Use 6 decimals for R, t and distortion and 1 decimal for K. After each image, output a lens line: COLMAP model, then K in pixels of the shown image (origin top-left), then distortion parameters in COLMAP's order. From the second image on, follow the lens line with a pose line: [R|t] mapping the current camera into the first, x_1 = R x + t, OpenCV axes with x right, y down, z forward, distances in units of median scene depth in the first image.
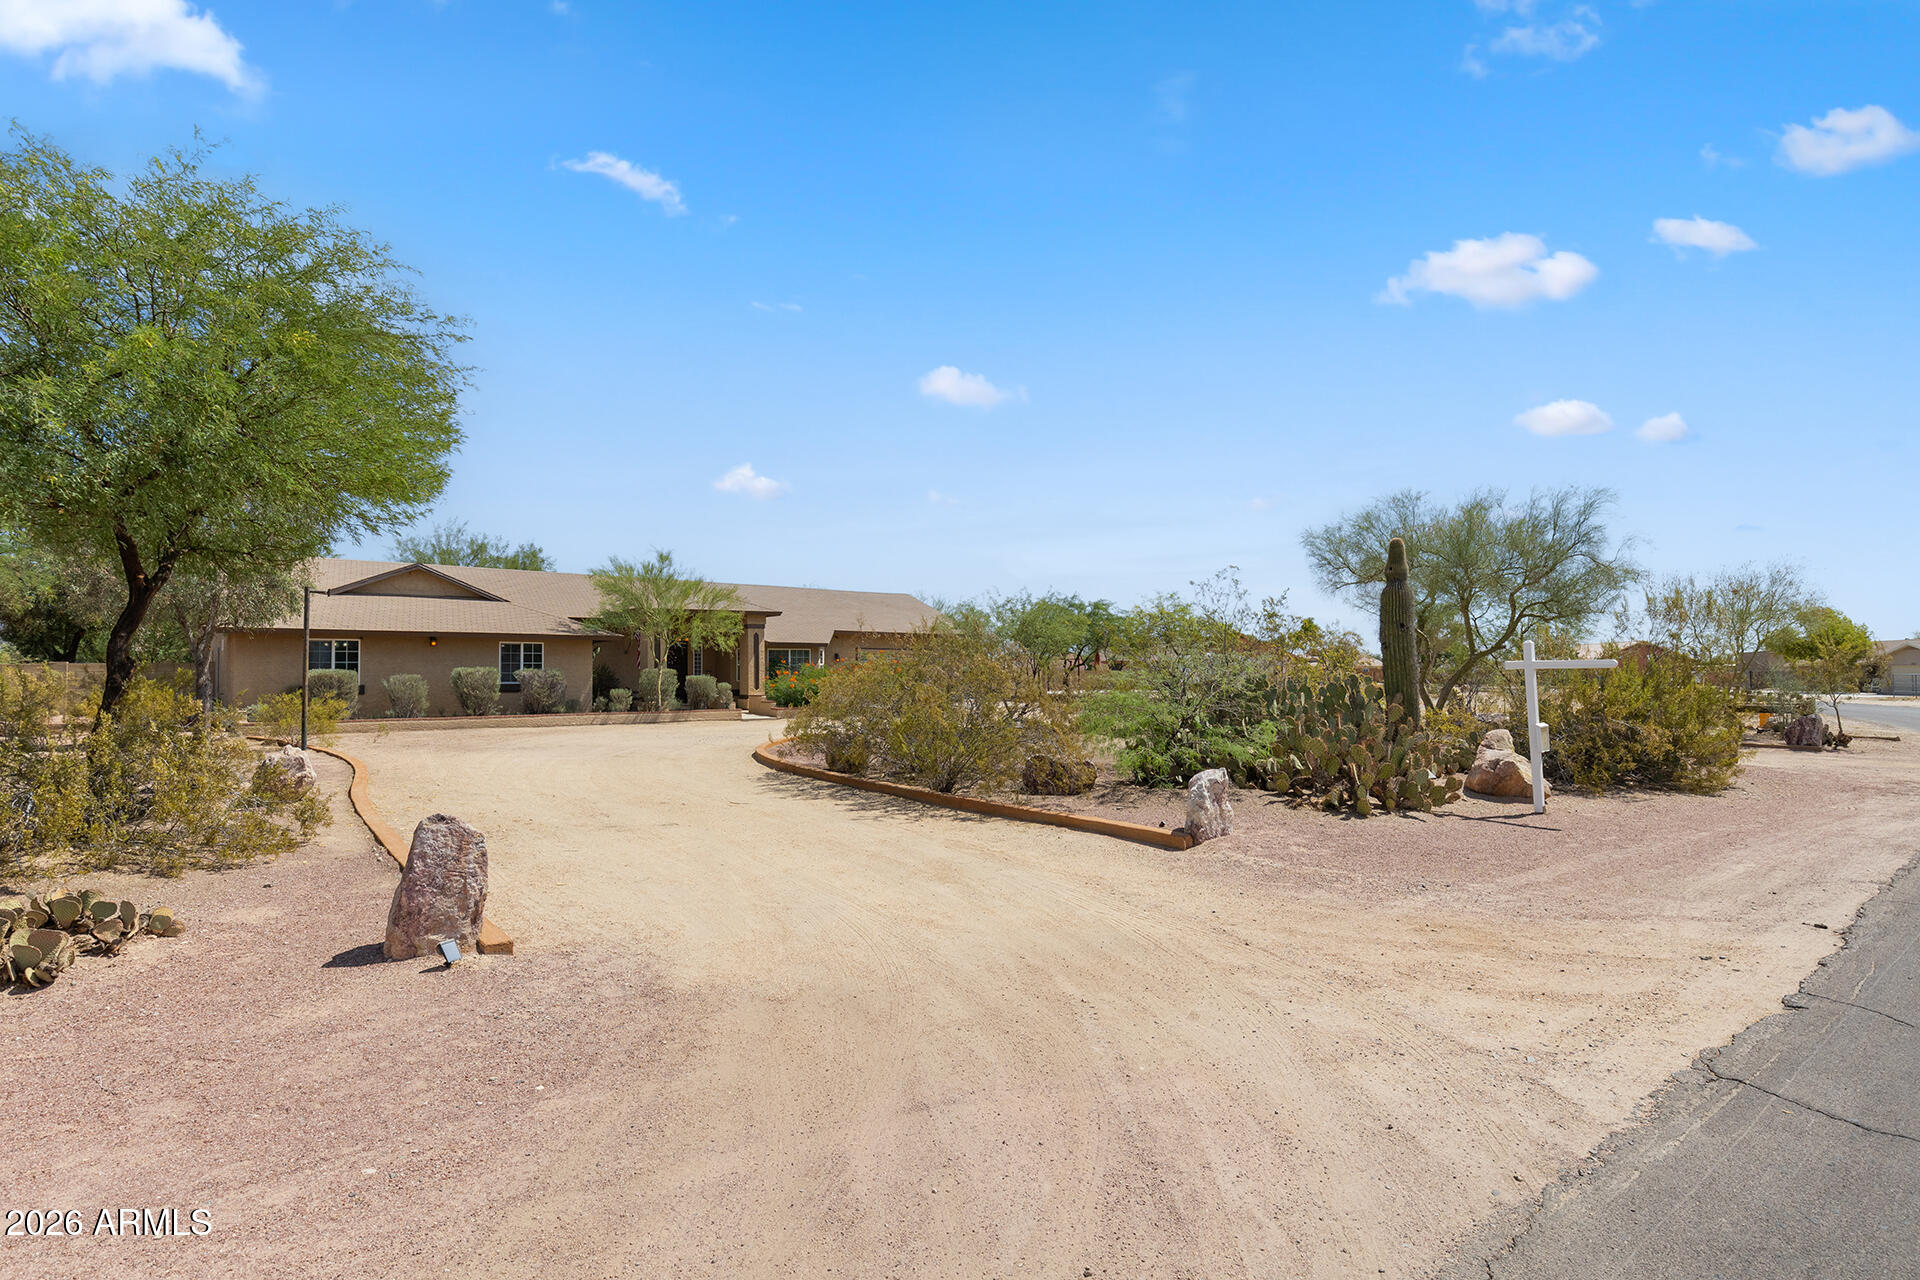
lens RADIAL K [[978.5, 0, 968.6], [0, 978.5, 634.3], [0, 0, 1]] dist [0.001435, 0.000501]
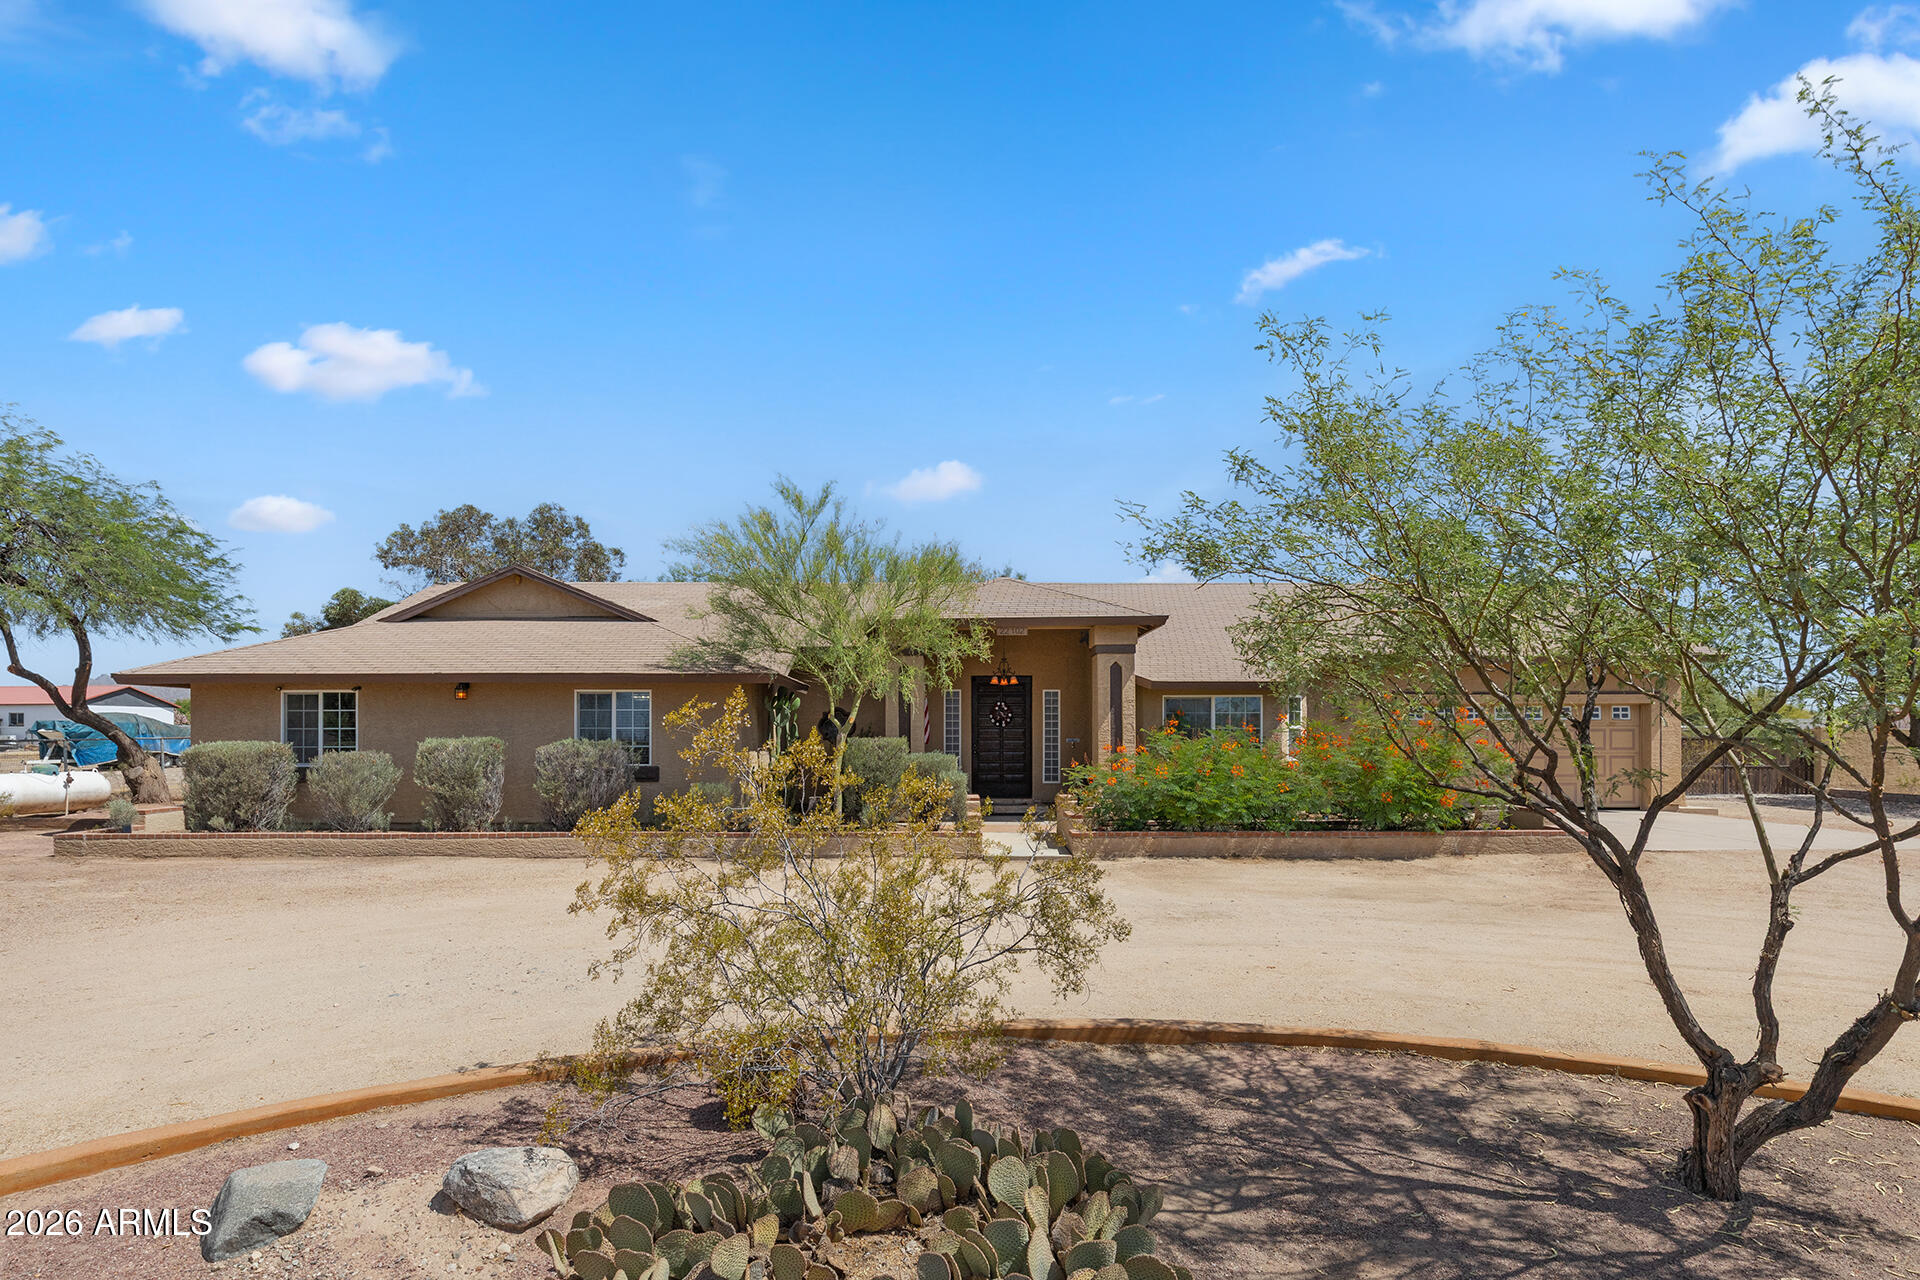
lens RADIAL K [[981.1, 0, 951.8], [0, 981.1, 737.3], [0, 0, 1]] dist [-0.000105, -0.001677]
pose [[0.768966, 0.007154, -0.639249, 0.042282], [0.023224, 0.998965, 0.039117, 0.019454], [0.638867, -0.044926, 0.768004, 0.781252]]
